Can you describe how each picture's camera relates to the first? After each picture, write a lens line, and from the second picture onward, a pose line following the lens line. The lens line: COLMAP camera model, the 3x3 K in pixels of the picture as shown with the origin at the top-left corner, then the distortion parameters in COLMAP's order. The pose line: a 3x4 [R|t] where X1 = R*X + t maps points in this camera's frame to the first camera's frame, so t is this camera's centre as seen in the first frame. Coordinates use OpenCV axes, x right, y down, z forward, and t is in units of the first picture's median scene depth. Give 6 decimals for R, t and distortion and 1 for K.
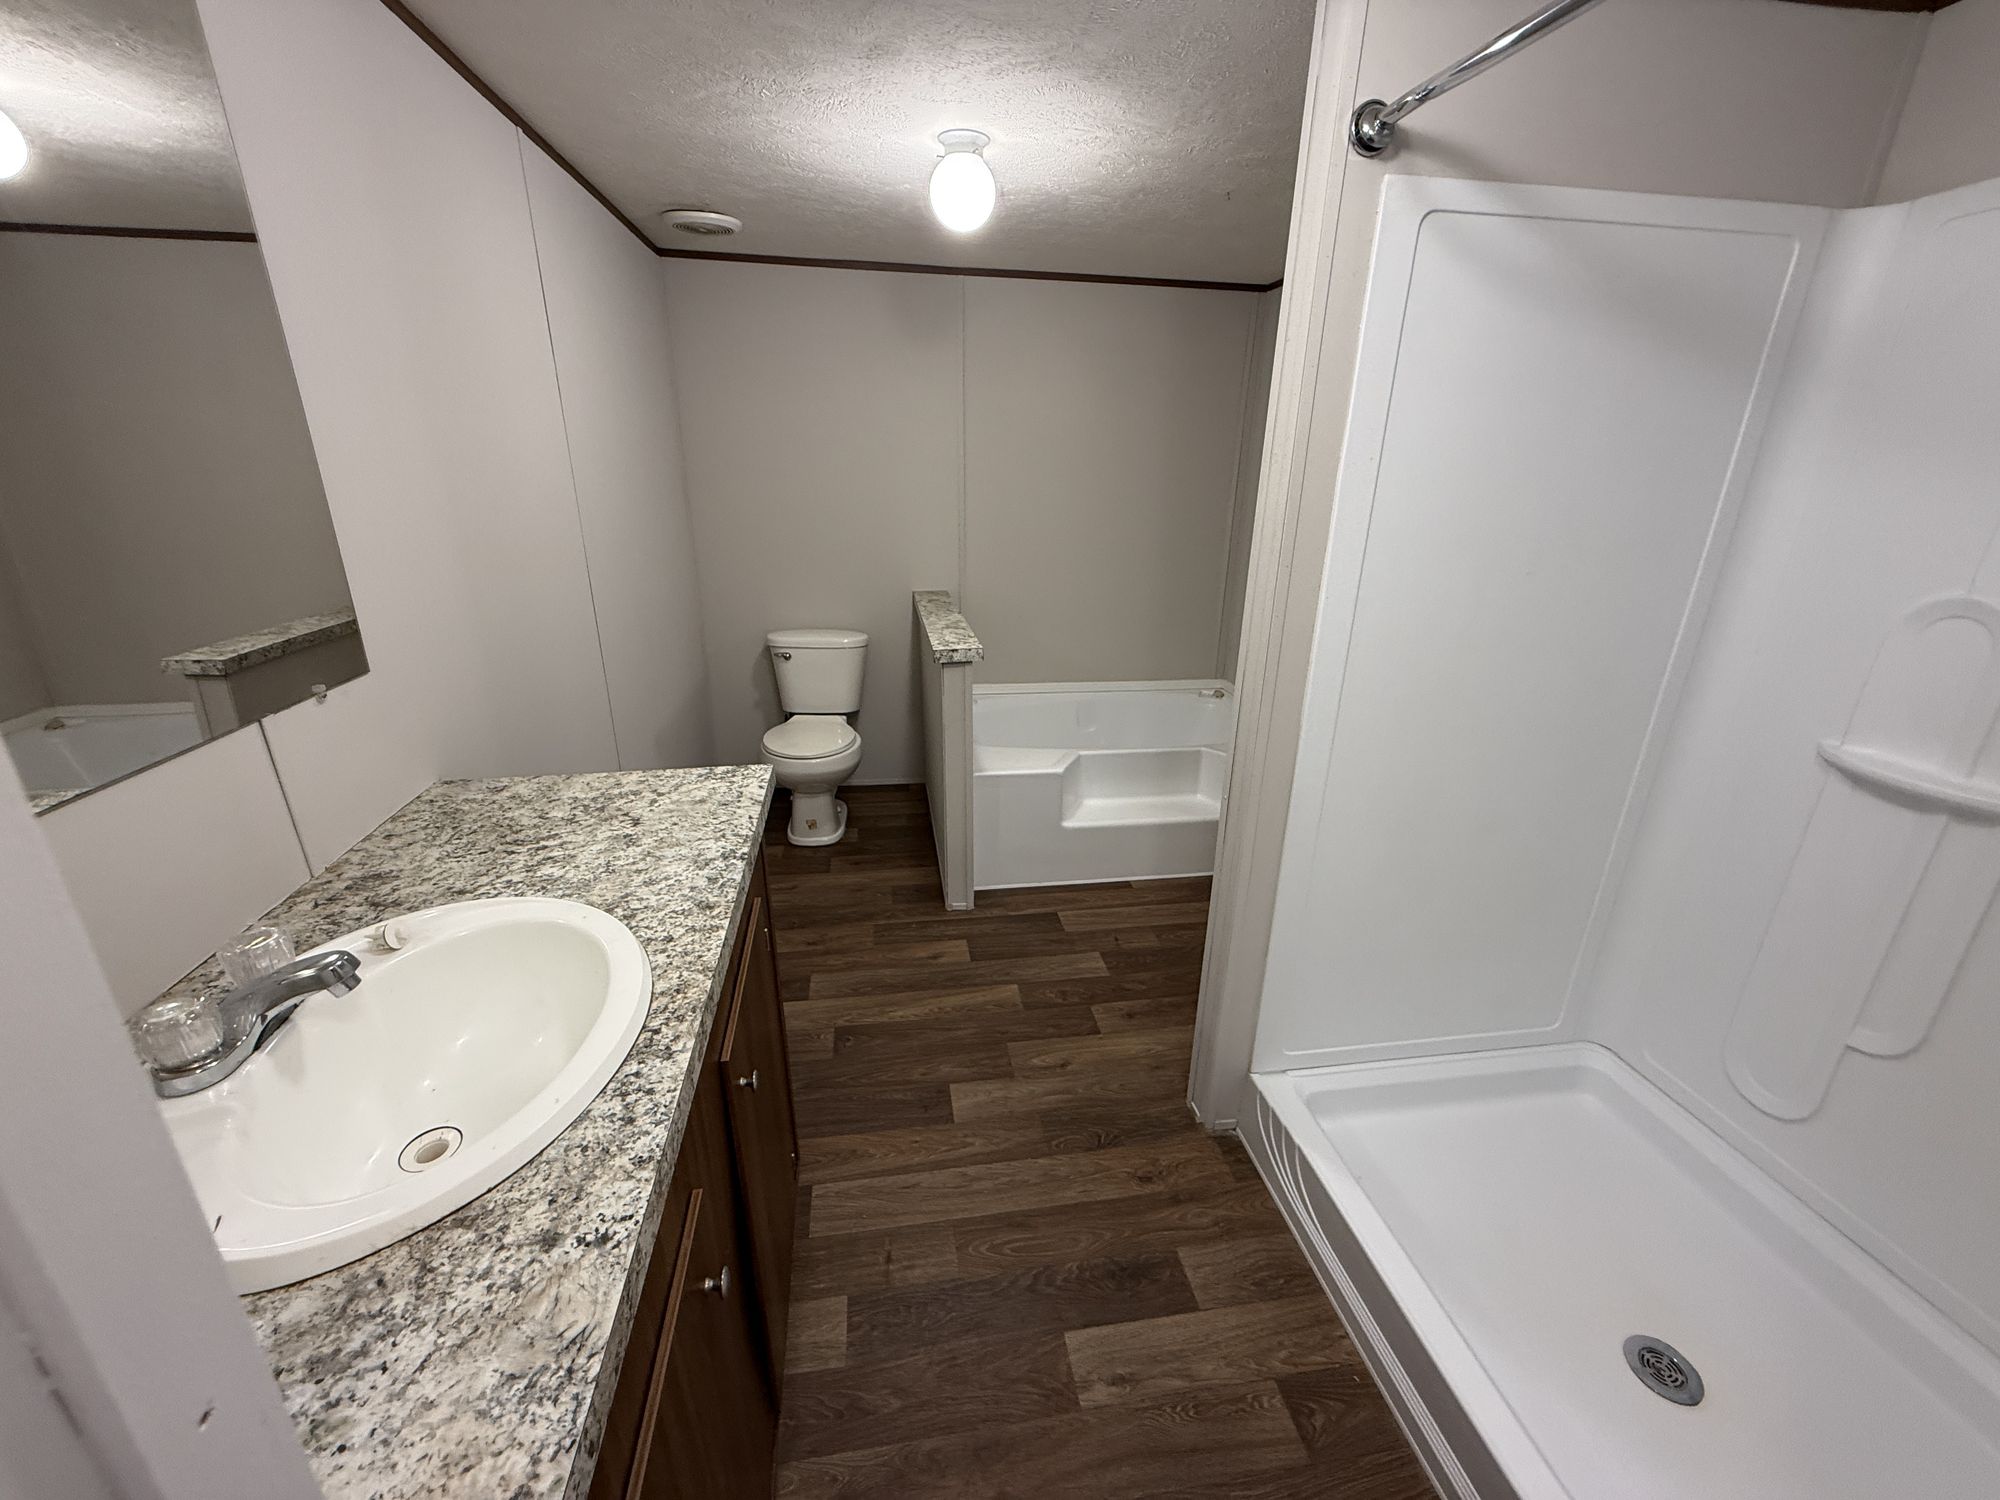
lens RADIAL K [[792.7, 0, 1005.2], [0, 792.7, 745.9], [0, 0, 1]] dist [0.000228, -0.000104]
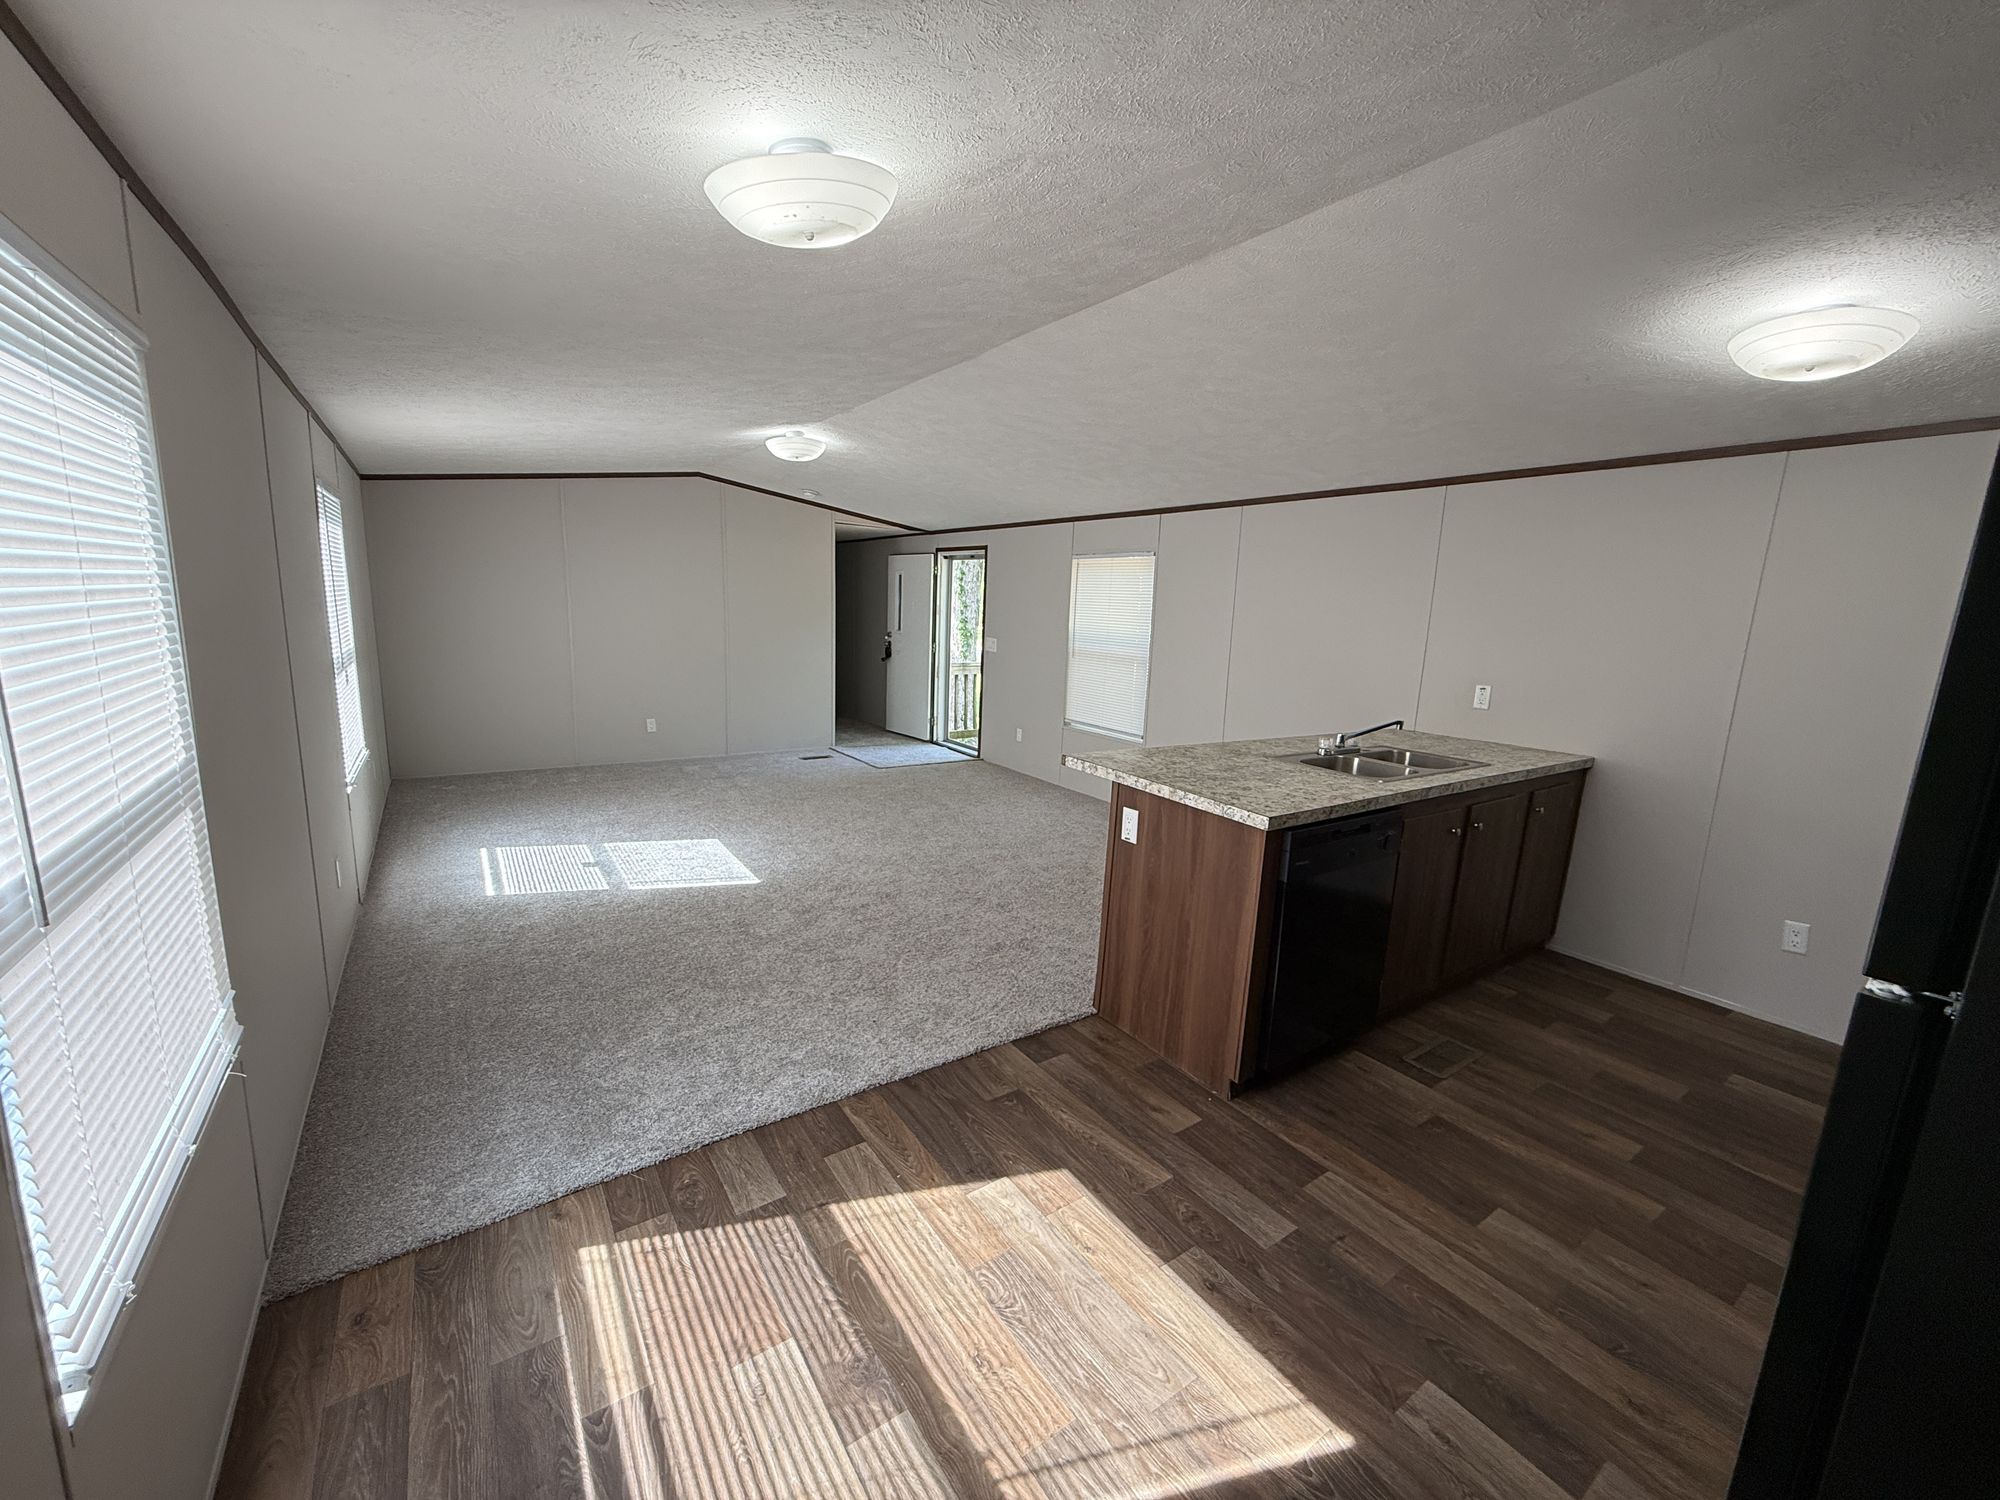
lens RADIAL K [[792.7, 0, 1001.1], [0, 792.7, 758.0], [0, 0, 1]] dist [0.000228, -0.000104]
pose [[0.426805, 0.155433, -0.890886, 0.721918], [-0.320663, 0.947122, 0.011621, 0.102740], [0.845584, 0.280715, 0.454078, -0.270294]]
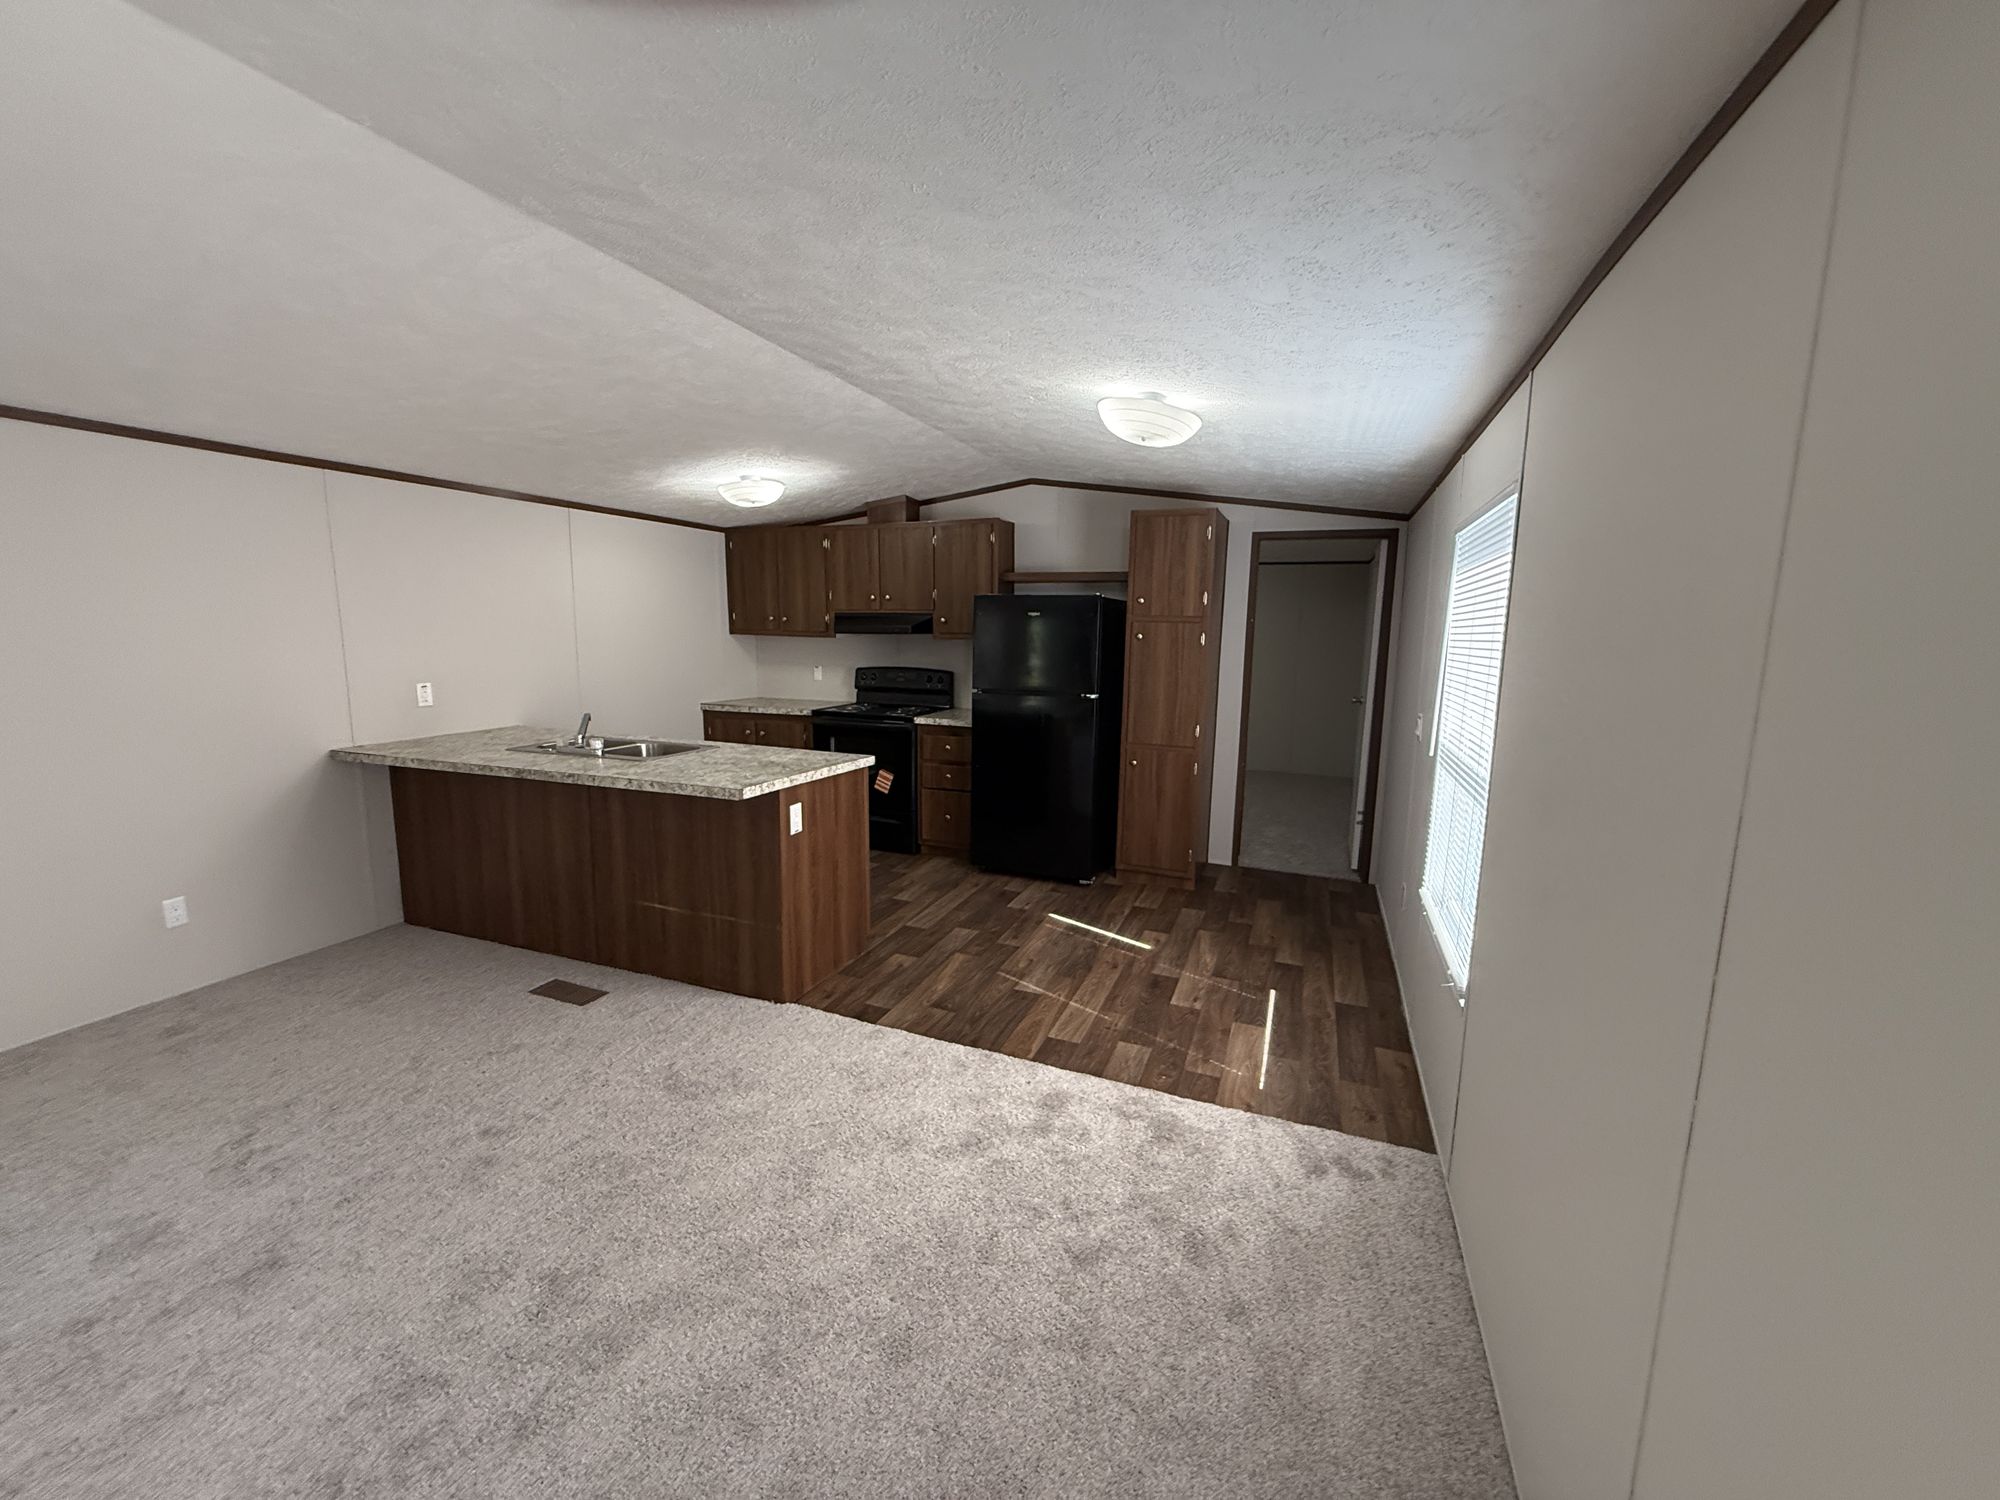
lens RADIAL K [[792.7, 0, 995.6], [0, 792.7, 734.3], [0, 0, 1]] dist [0.000228, -0.000104]
pose [[0.512388, -0.131175, 0.848677, -2.652839], [0.271809, 0.962228, -0.015379, 0.142340], [-0.814603, 0.238558, 0.528689, -0.805559]]
